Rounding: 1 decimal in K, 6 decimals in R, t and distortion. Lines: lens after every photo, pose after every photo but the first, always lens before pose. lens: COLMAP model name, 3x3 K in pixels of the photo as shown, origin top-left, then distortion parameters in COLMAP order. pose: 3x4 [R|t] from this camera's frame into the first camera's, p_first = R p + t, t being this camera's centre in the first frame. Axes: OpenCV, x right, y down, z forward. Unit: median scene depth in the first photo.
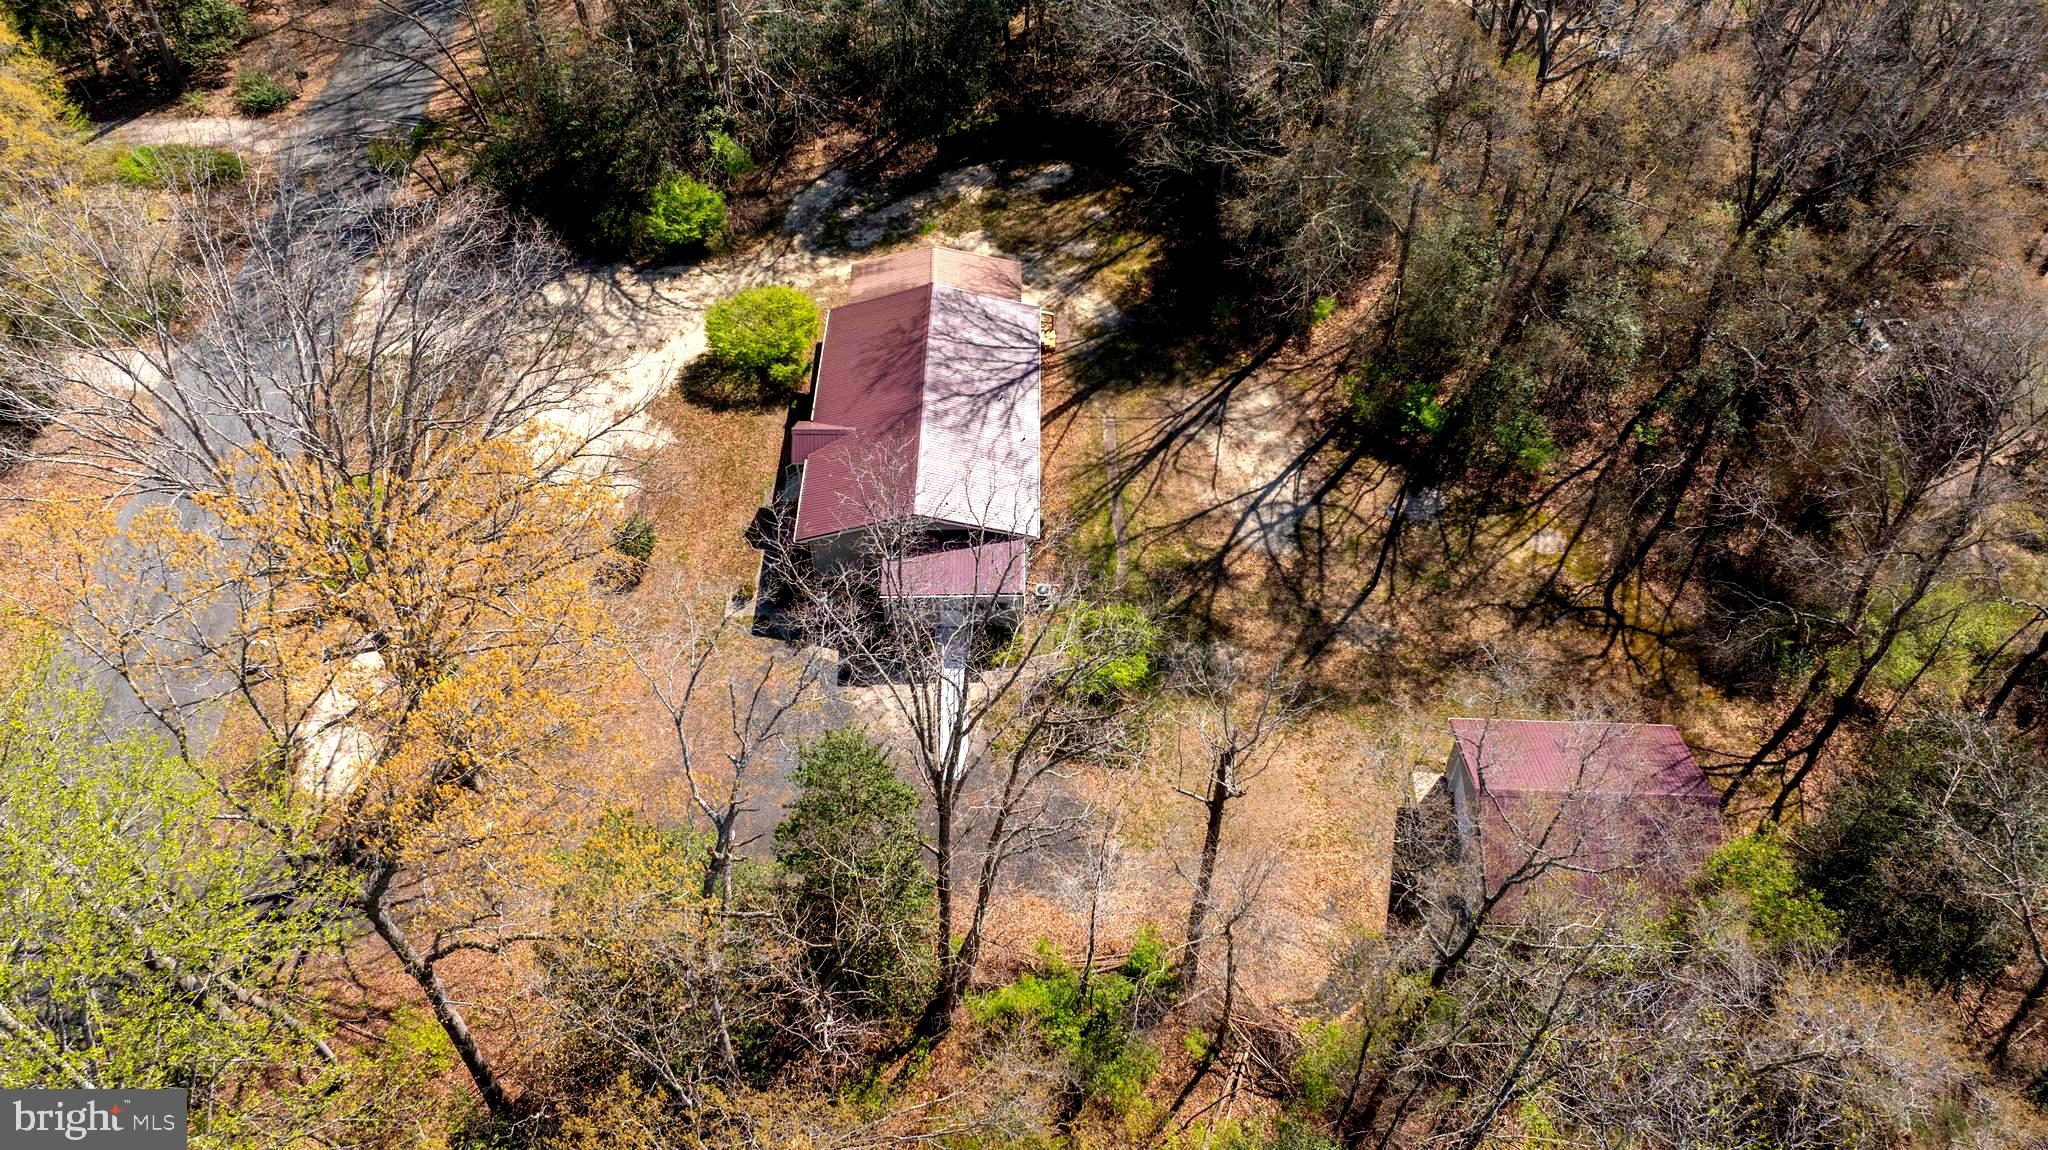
lens RADIAL K [[1491.8, 0, 1036.4], [0, 1491.8, 585.0], [0, 0, 1]] dist [-0.022415, 0.002043]
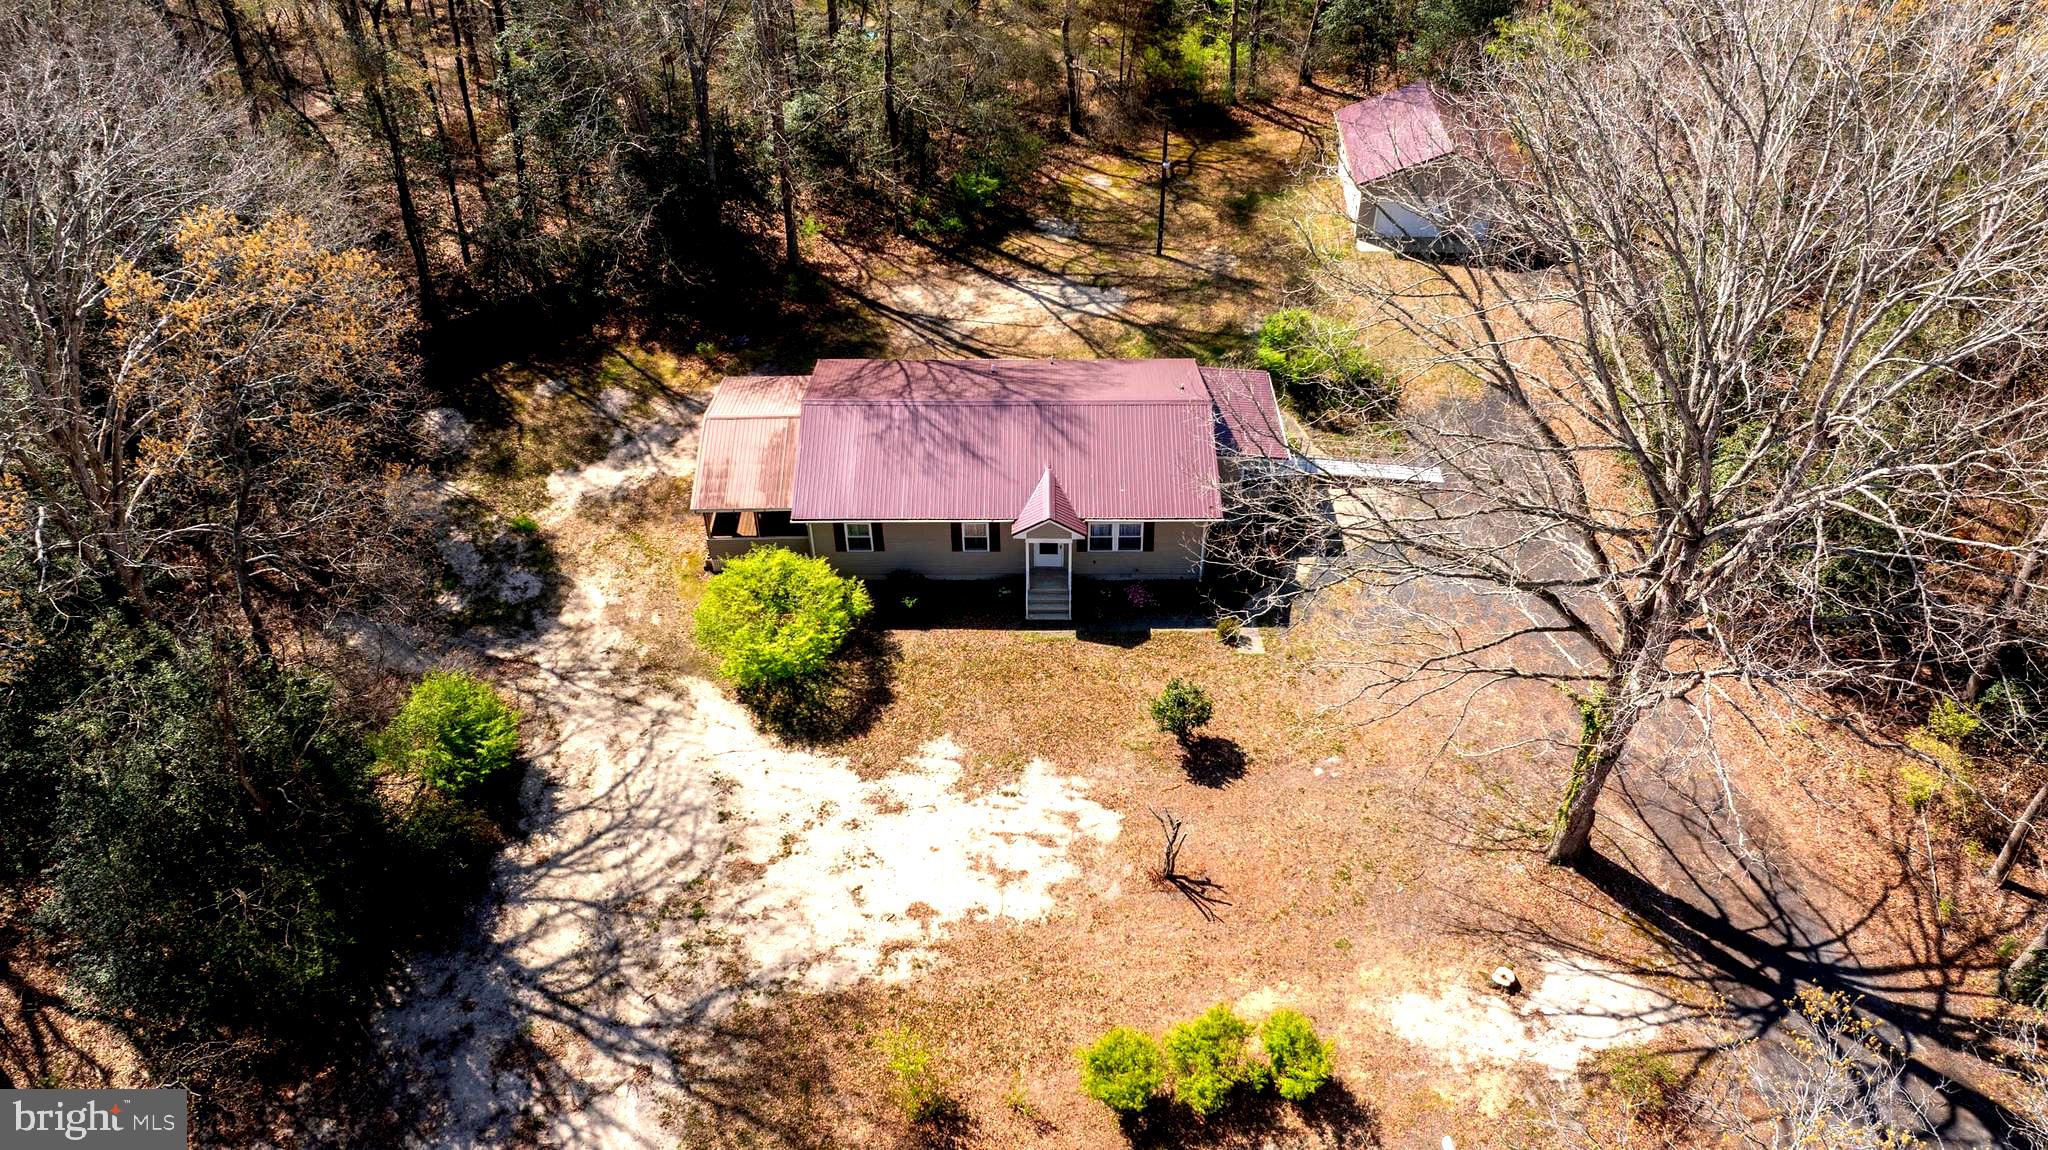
lens RADIAL K [[1491.8, 0, 1006.8], [0, 1491.8, 587.4], [0, 0, 1]] dist [-0.022415, 0.002043]
pose [[0.017432, -0.670541, 0.741668, -0.700794], [0.764281, 0.487196, 0.422510, -0.398503], [-0.644647, 0.559478, 0.520974, 0.569866]]
